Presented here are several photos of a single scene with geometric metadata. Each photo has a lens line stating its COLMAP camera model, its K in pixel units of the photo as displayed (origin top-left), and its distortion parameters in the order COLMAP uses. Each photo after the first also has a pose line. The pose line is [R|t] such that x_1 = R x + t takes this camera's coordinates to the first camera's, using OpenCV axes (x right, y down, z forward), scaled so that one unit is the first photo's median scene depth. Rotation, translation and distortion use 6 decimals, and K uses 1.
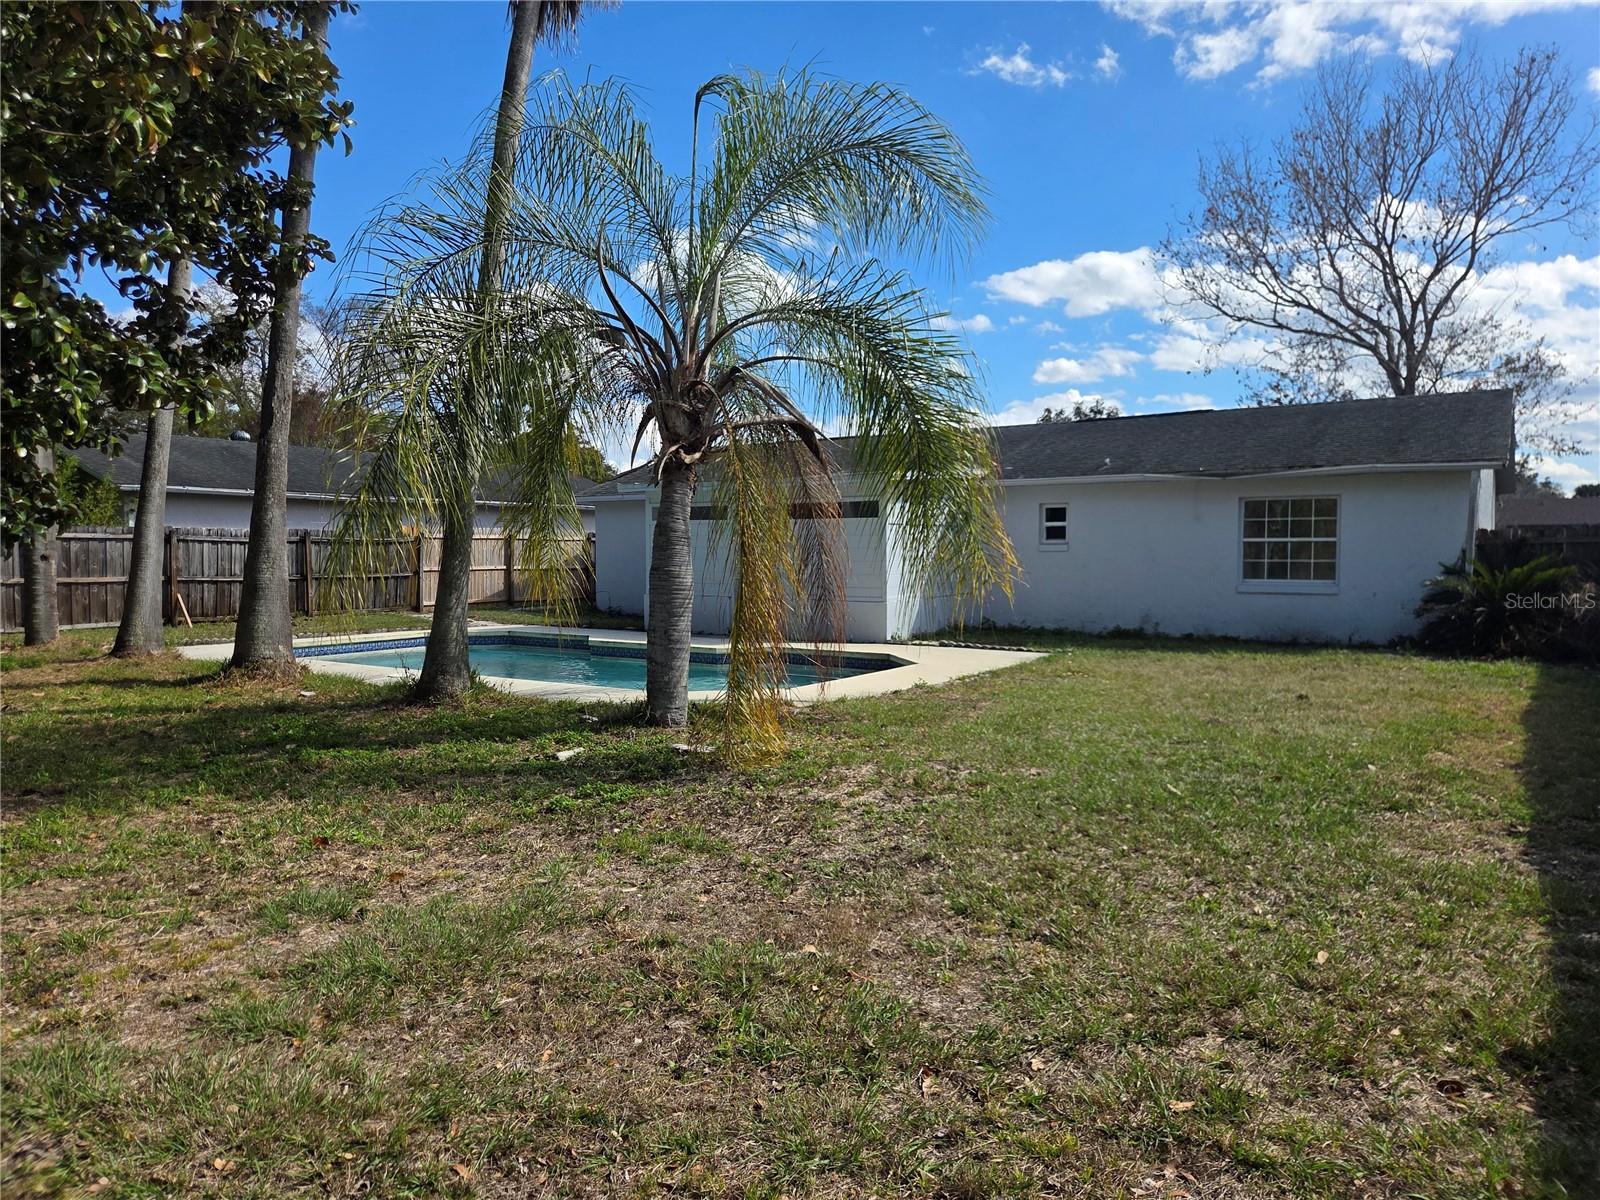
lens RADIAL K [[1072.5, 0, 831.3], [0, 1072.5, 608.5], [0, 0, 1]] dist [0.050297, -0.038854]
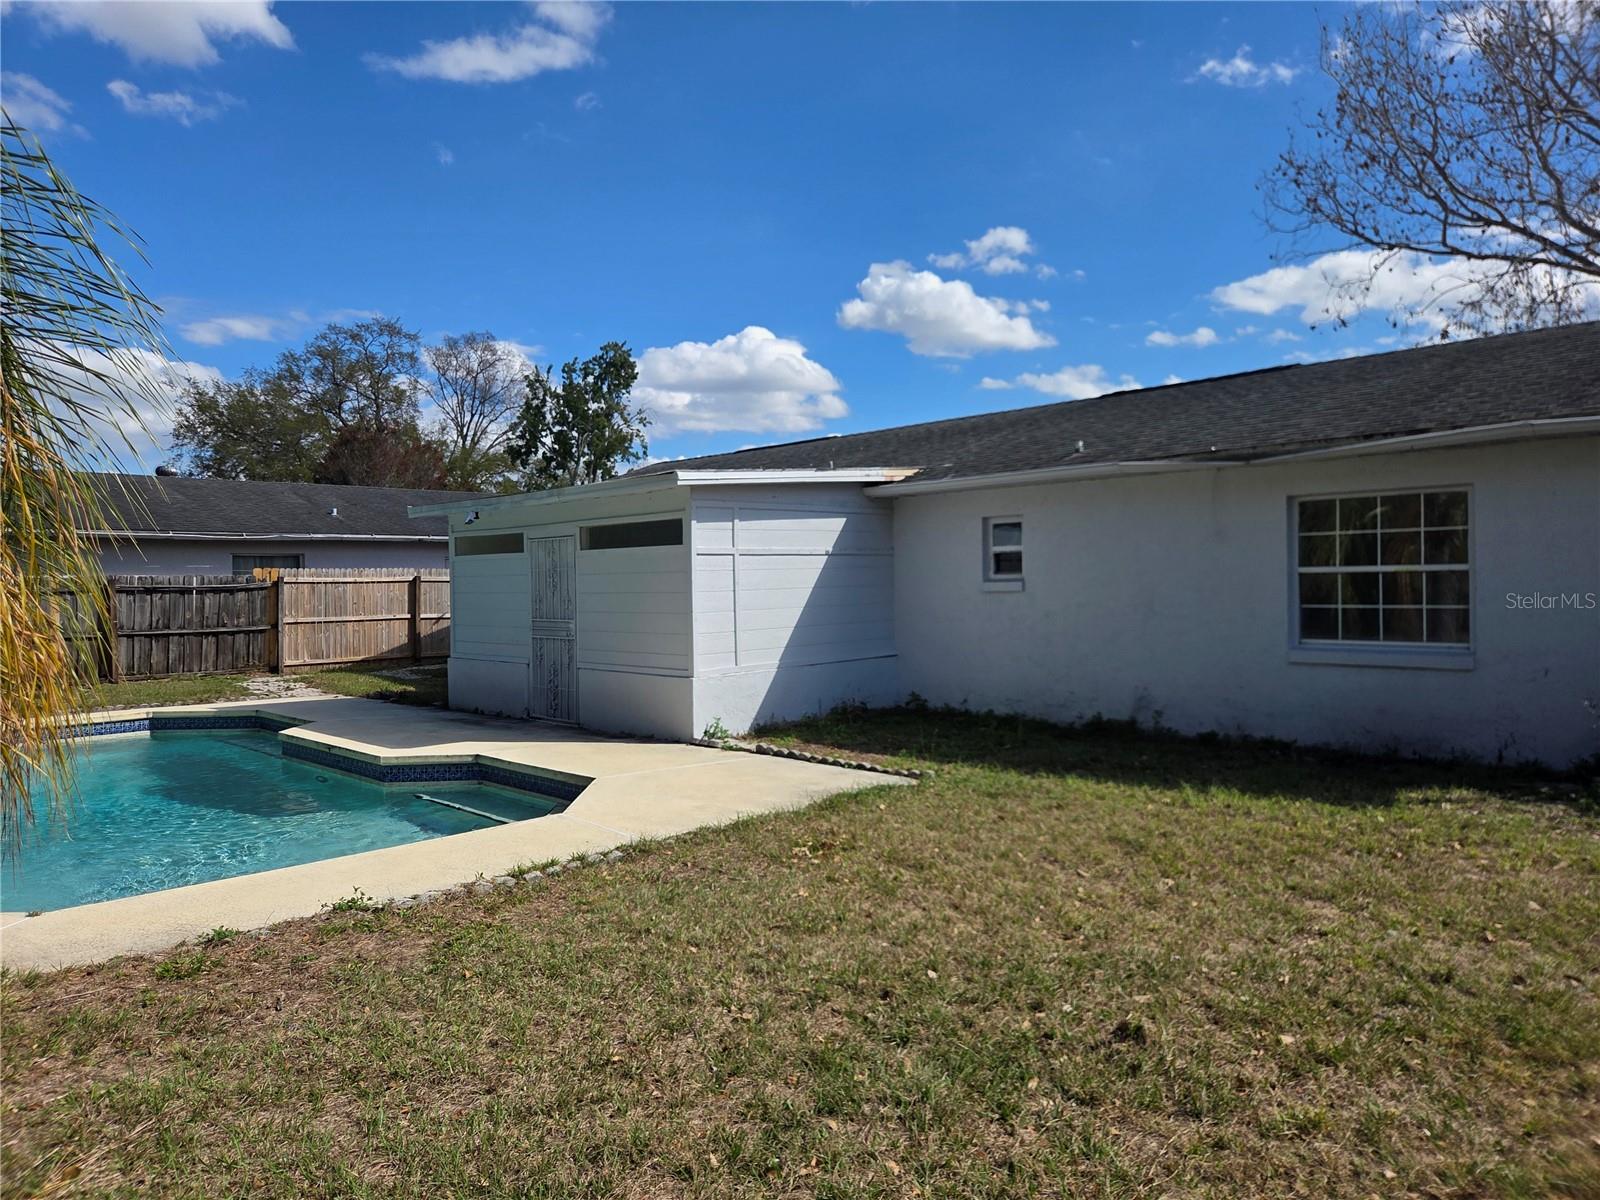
lens RADIAL K [[1072.5, 0, 800.5], [0, 1072.5, 591.0], [0, 0, 1]] dist [0.050297, -0.038854]
pose [[0.975062, -0.014518, -0.221457, 0.251738], [0.004770, 0.998999, -0.044486, -0.028360], [0.221881, 0.042320, 0.974155, 0.386642]]
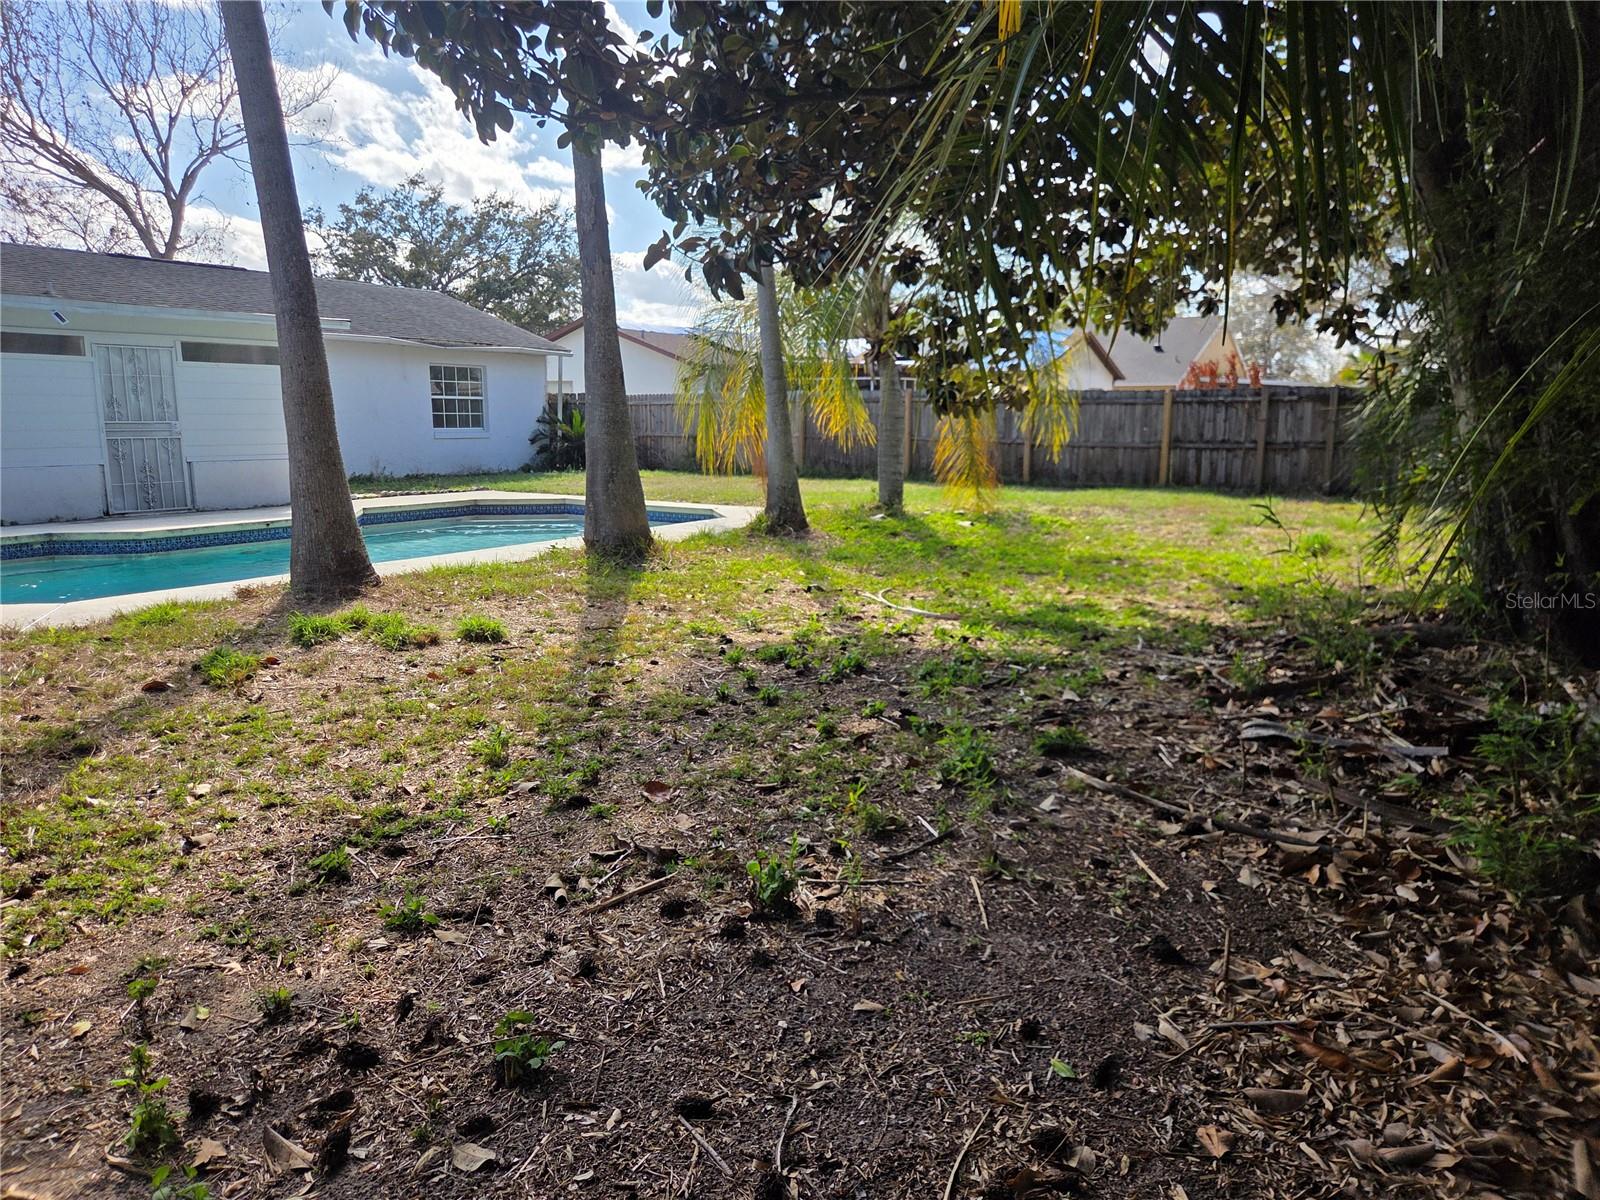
lens RADIAL K [[1072.5, 0, 805.8], [0, 1072.5, 596.2], [0, 0, 1]] dist [0.050297, -0.038854]
pose [[-0.006833, -0.170291, 0.985370, -0.915656], [0.051314, 0.984035, 0.170417, -0.026455], [-0.998659, 0.051727, 0.002014, 0.566285]]
